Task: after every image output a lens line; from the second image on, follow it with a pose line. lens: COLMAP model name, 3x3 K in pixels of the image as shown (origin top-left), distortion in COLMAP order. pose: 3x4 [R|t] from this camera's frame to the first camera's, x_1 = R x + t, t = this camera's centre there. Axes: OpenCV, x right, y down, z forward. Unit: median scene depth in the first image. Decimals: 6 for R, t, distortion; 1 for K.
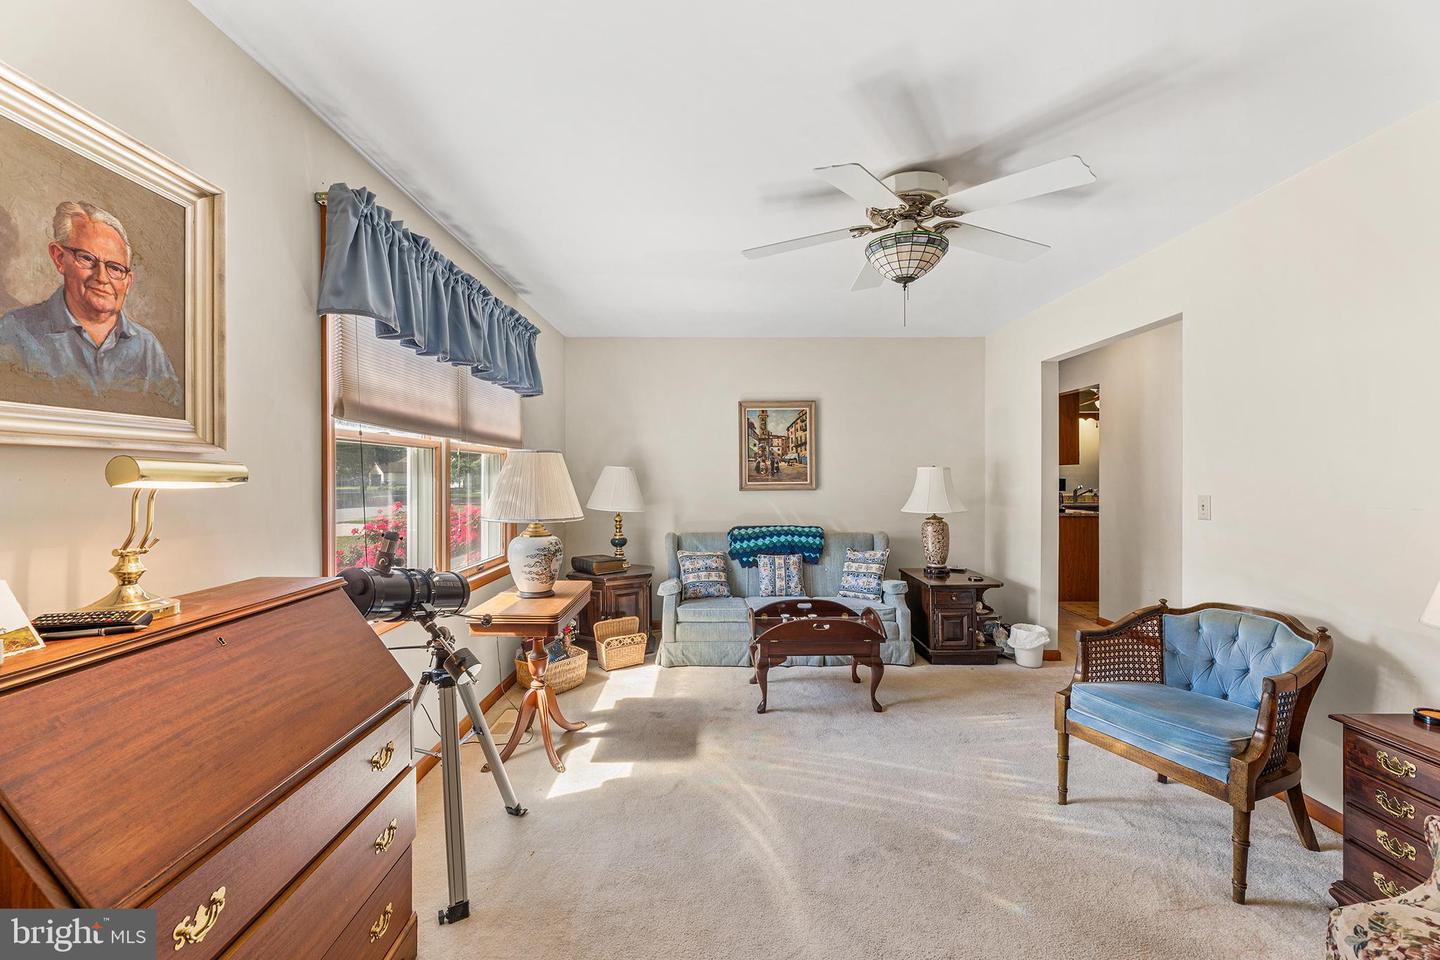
lens RADIAL K [[586.5, 0, 719.6], [0, 586.5, 475.0], [0, 0, 1]] dist [0.000980, -0.000627]
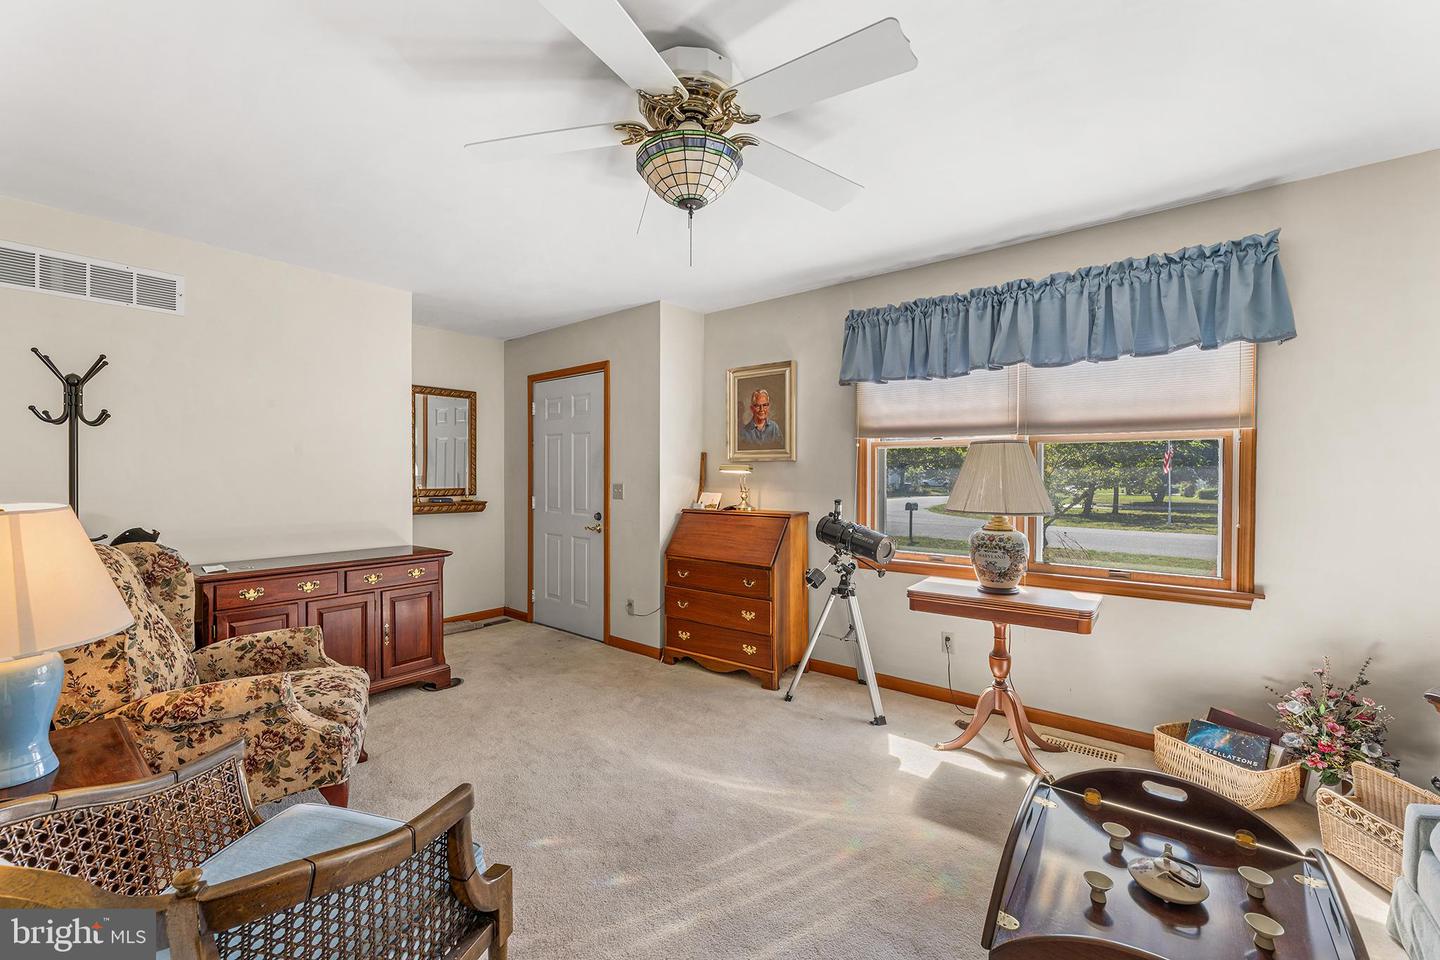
lens RADIAL K [[586.5, 0, 720.1], [0, 586.5, 482.1], [0, 0, 1]] dist [0.000980, -0.000627]
pose [[-0.624481, 0.008983, -0.780988, 1.242528], [-0.001932, 0.999913, 0.013046, 0.022295], [0.781038, 0.009655, -0.624409, 2.122063]]
